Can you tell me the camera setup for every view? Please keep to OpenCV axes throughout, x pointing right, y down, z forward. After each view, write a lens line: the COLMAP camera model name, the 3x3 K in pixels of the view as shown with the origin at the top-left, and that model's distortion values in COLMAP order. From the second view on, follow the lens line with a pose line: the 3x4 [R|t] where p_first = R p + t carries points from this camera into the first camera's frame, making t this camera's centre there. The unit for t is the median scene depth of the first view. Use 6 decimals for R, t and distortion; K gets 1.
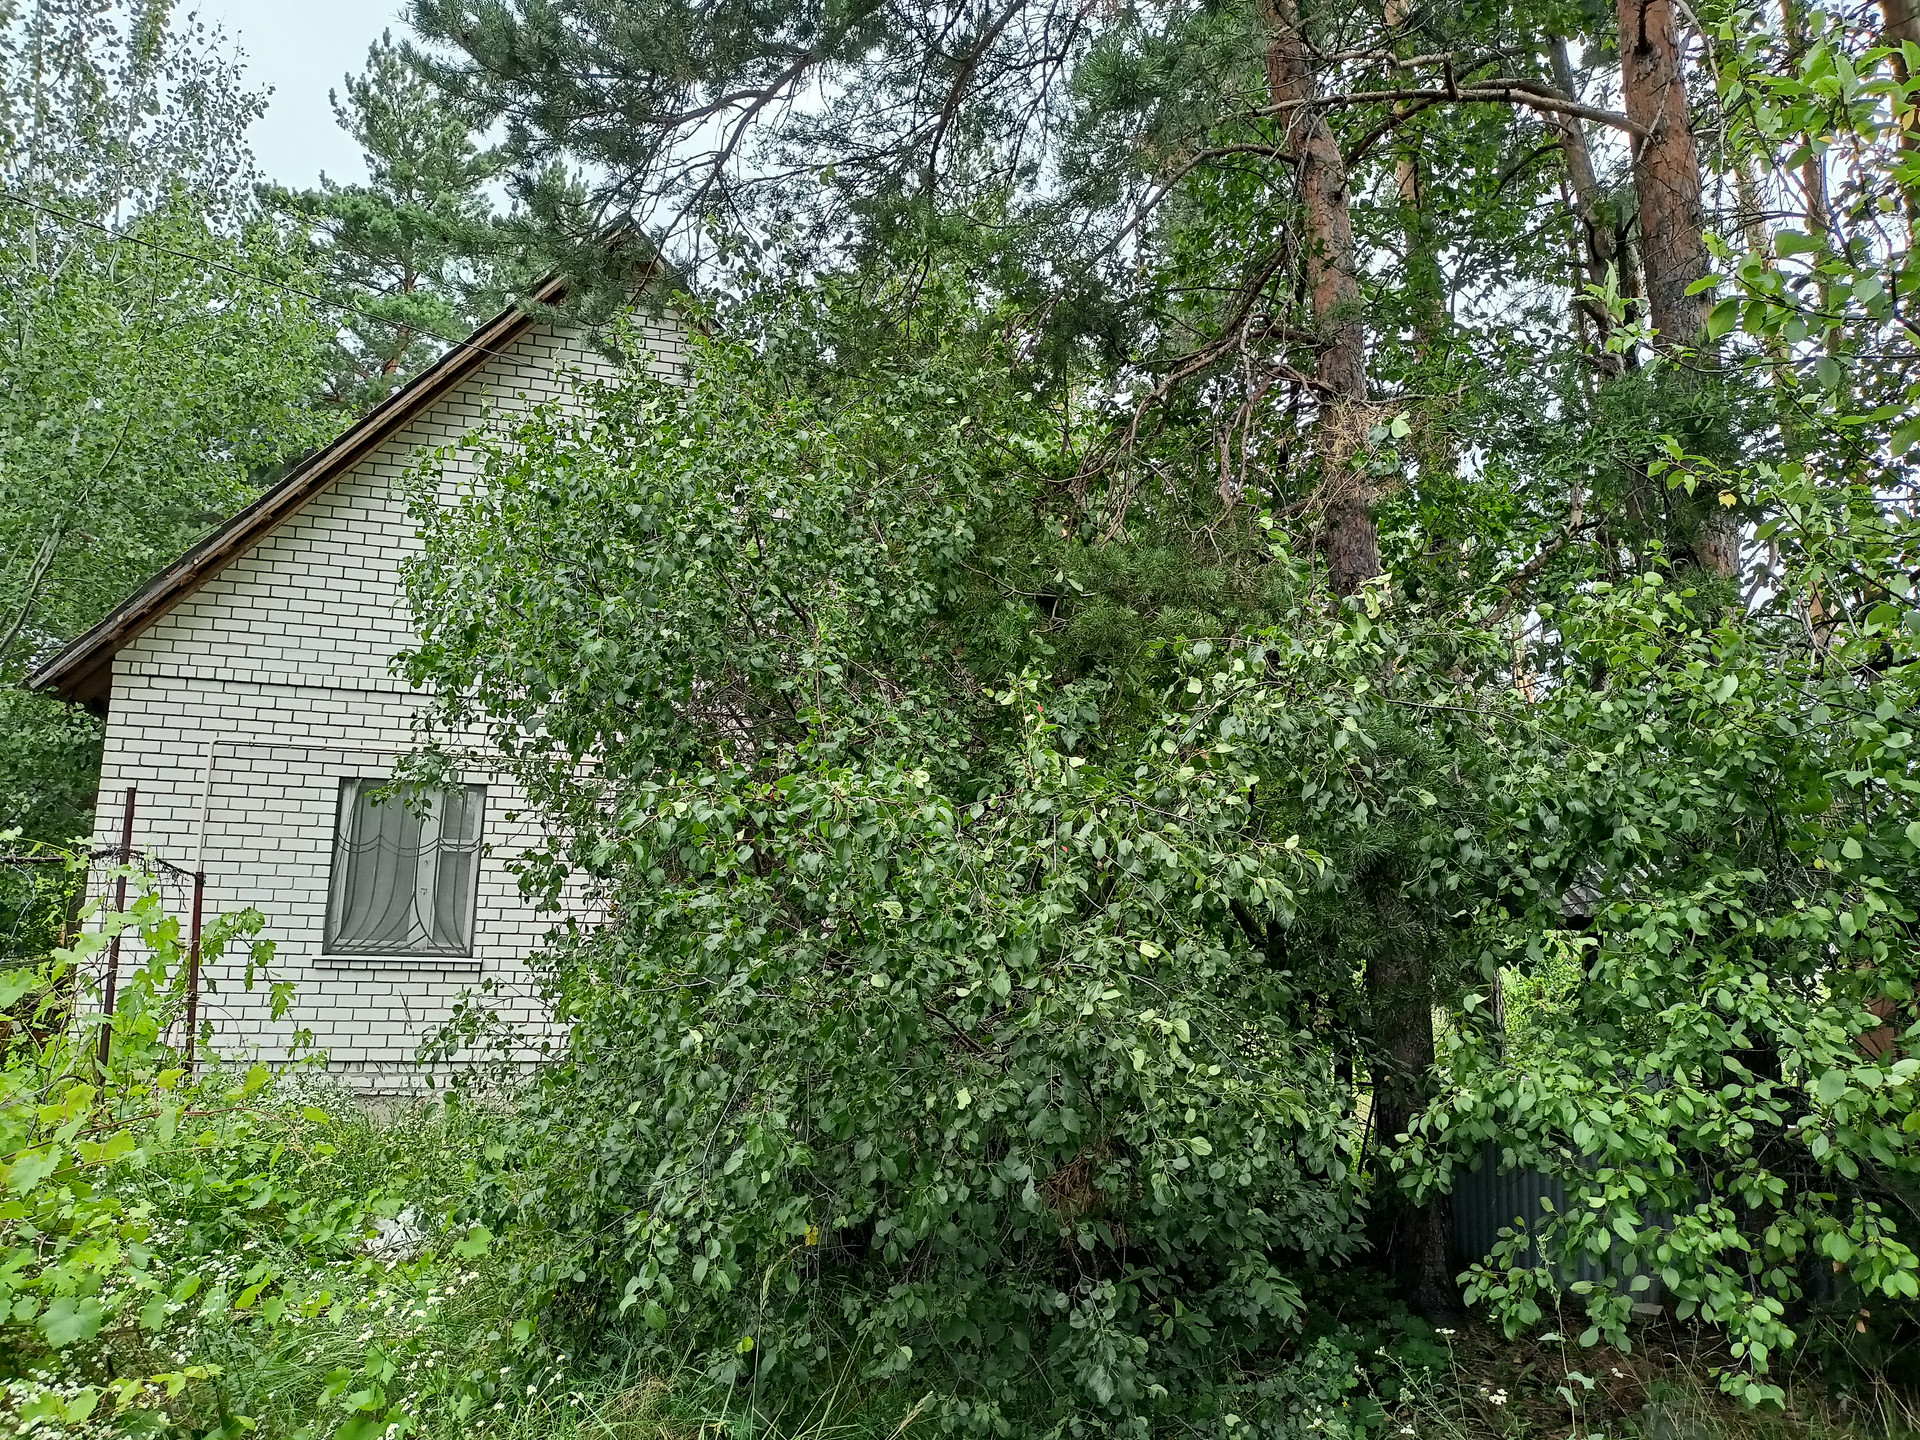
lens RADIAL K [[1529.1, 0, 960.0], [0, 1529.1, 720.0], [0, 0, 1]] dist [0.000024, -0.002441]
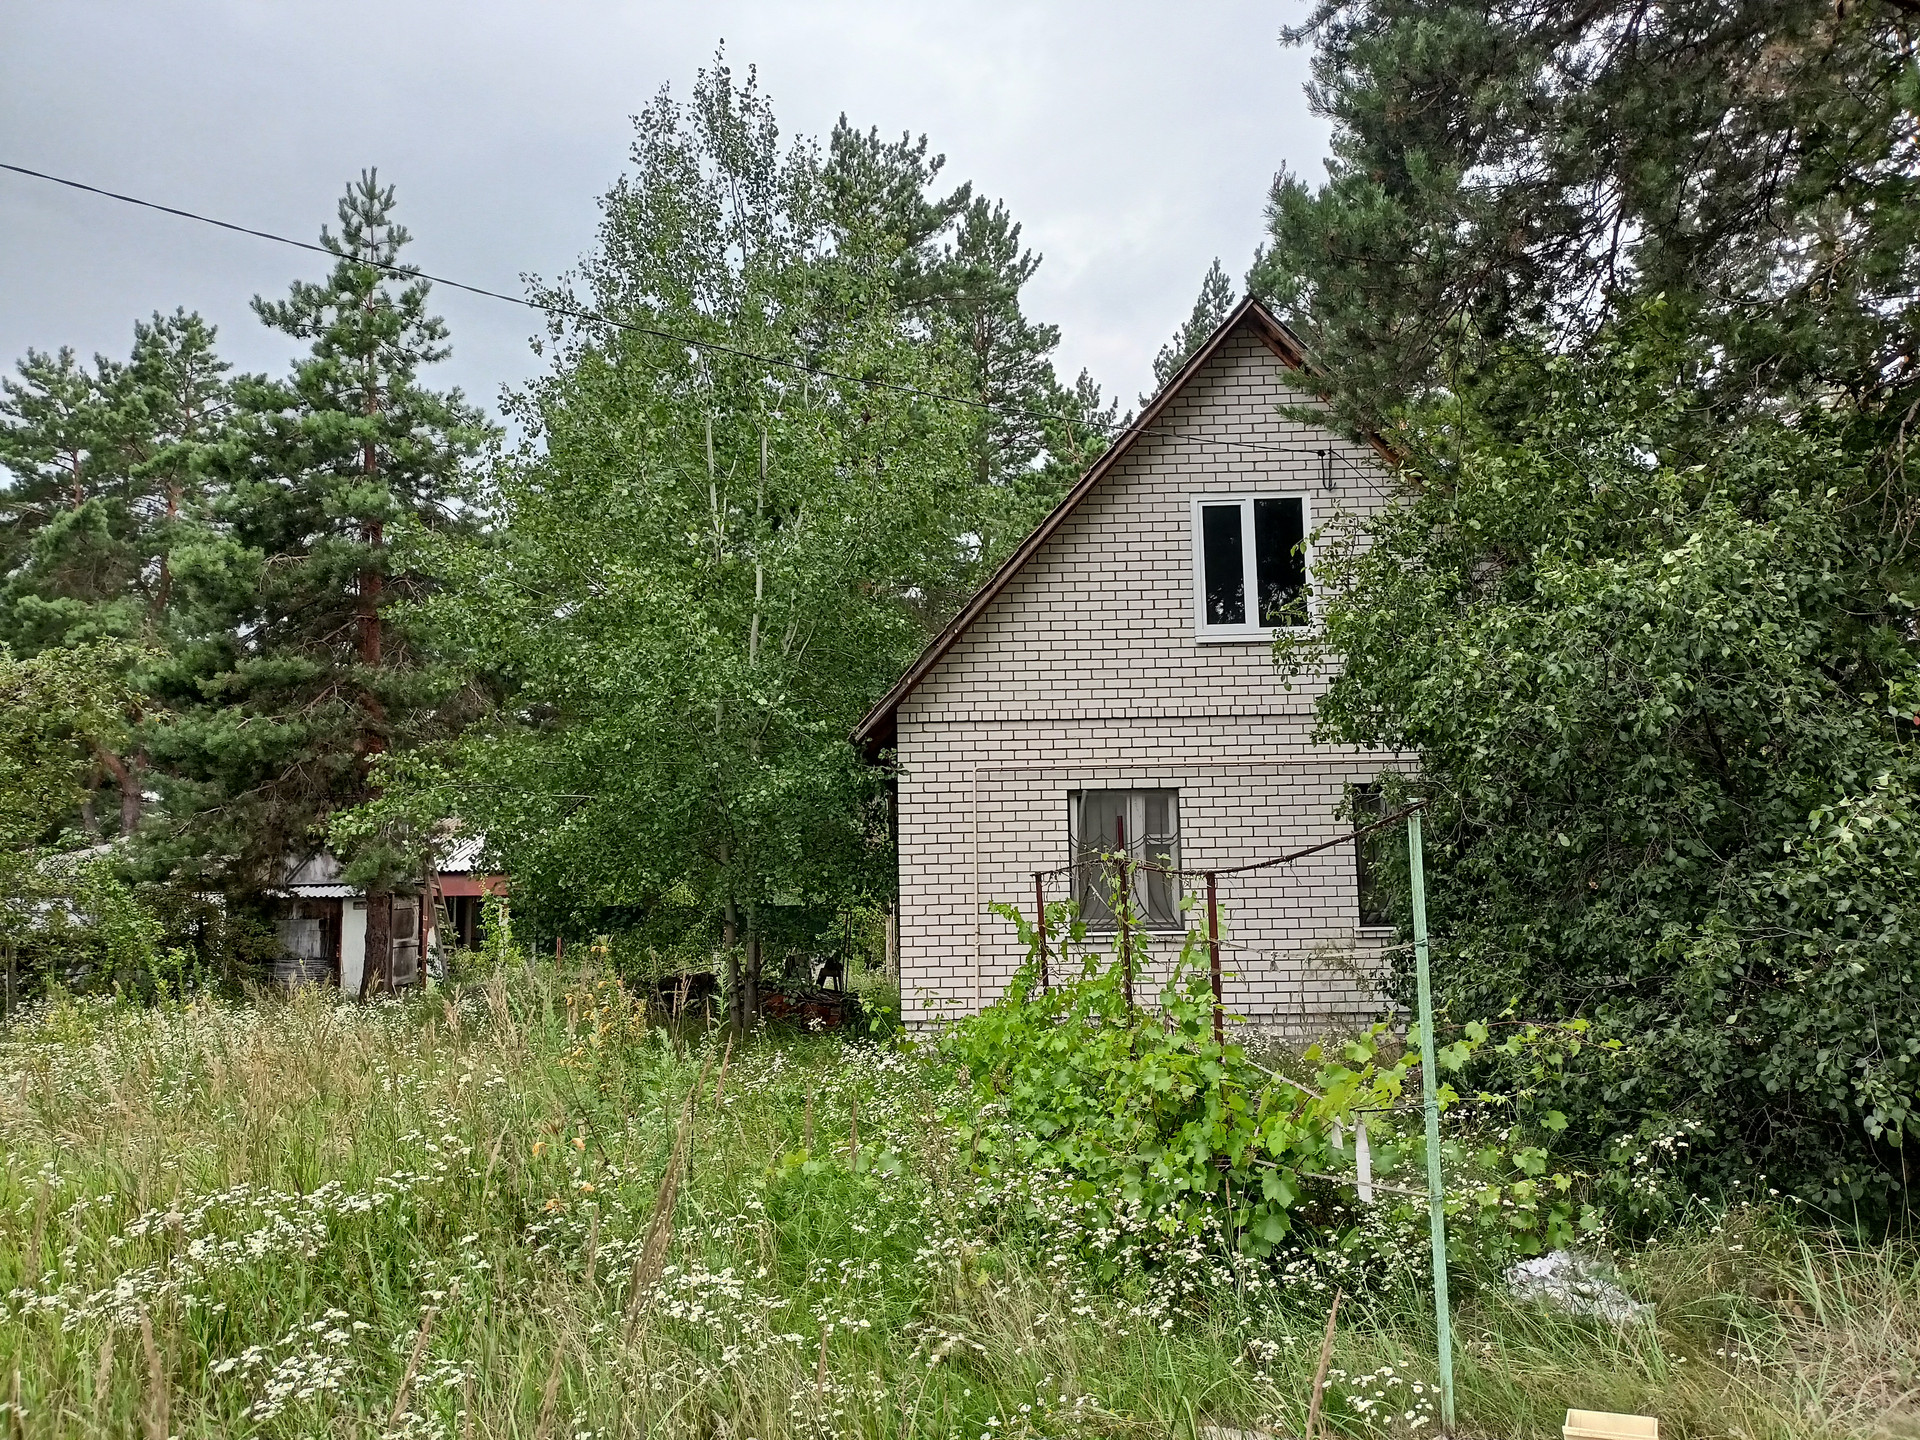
lens RADIAL K [[1529.1, 0, 960.0], [0, 1529.1, 720.0], [0, 0, 1]] dist [0.000024, -0.002441]
pose [[0.954487, -0.086755, -0.285357, -0.128636], [0.087935, 0.996088, -0.008702, -0.016476], [0.284995, -0.016787, 0.958382, -0.217446]]
